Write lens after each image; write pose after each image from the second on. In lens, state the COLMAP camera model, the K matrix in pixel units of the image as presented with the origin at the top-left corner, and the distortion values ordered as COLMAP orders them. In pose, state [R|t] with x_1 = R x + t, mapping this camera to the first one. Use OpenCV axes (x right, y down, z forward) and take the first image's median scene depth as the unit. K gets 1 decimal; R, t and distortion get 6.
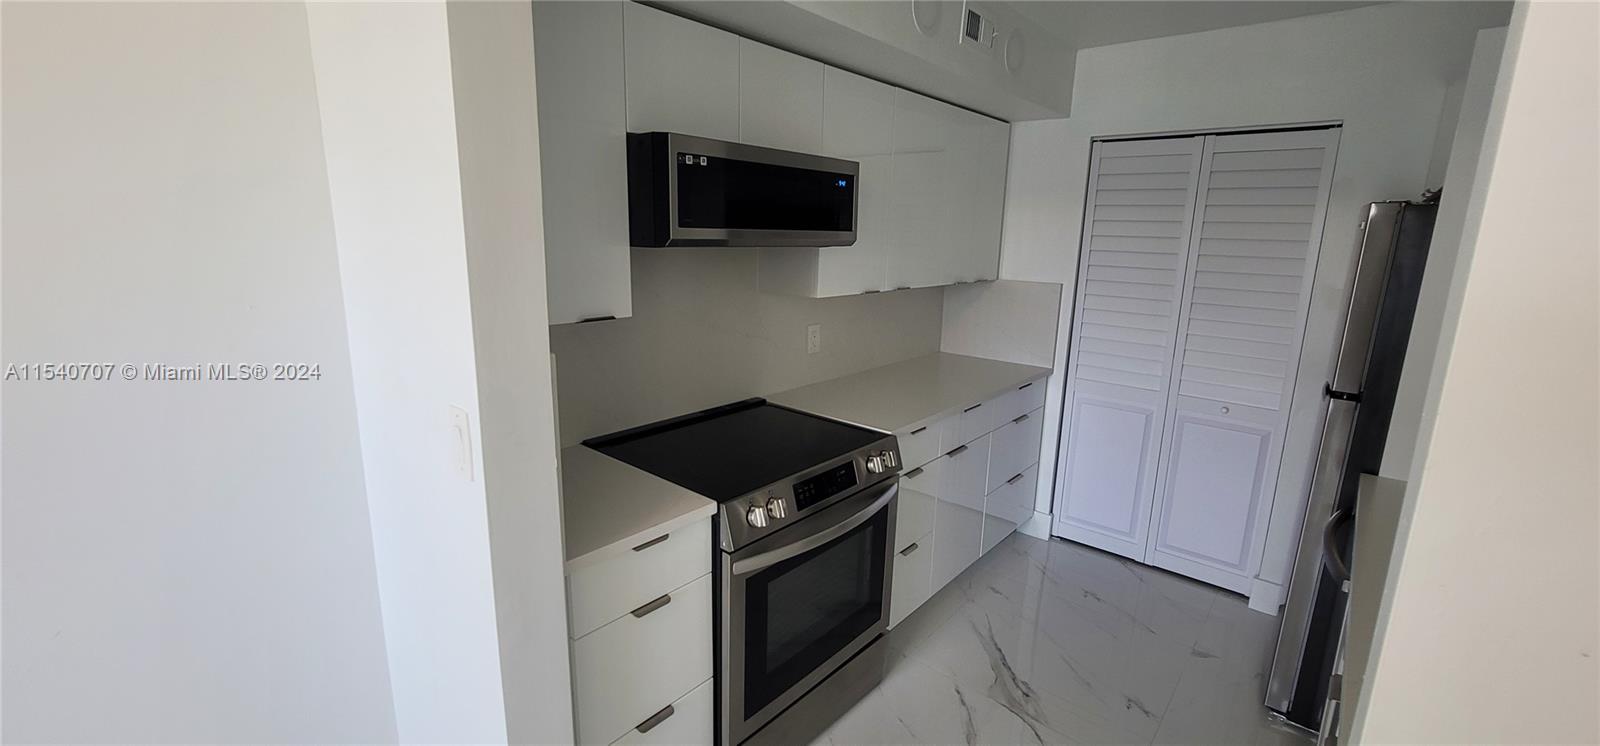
lens RADIAL K [[651.4, 0, 800.0], [0, 651.4, 368.0], [0, 0, 1]] dist [-0.003685, 0.000234]
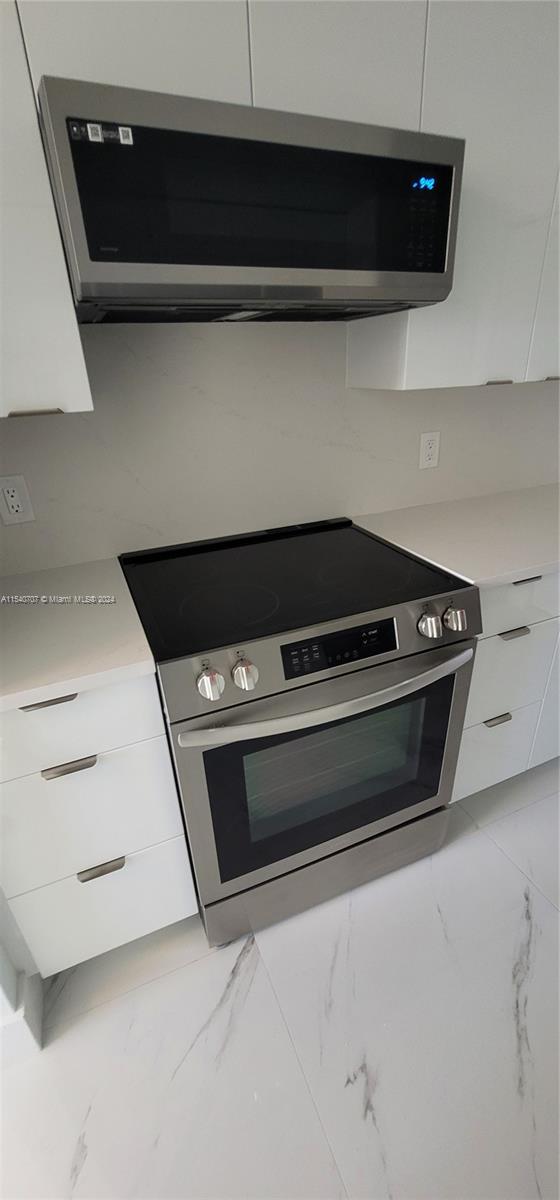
lens RADIAL K [[488.5, 0, 286.1], [0, 488.5, 601.2], [0, 0, 1]] dist [-0.003685, 0.000234]
pose [[0.899835, 0.139703, -0.413255, 0.187073], [-0.035900, 0.967835, 0.249013, -0.008776], [0.434750, -0.209235, 0.875907, 0.443092]]
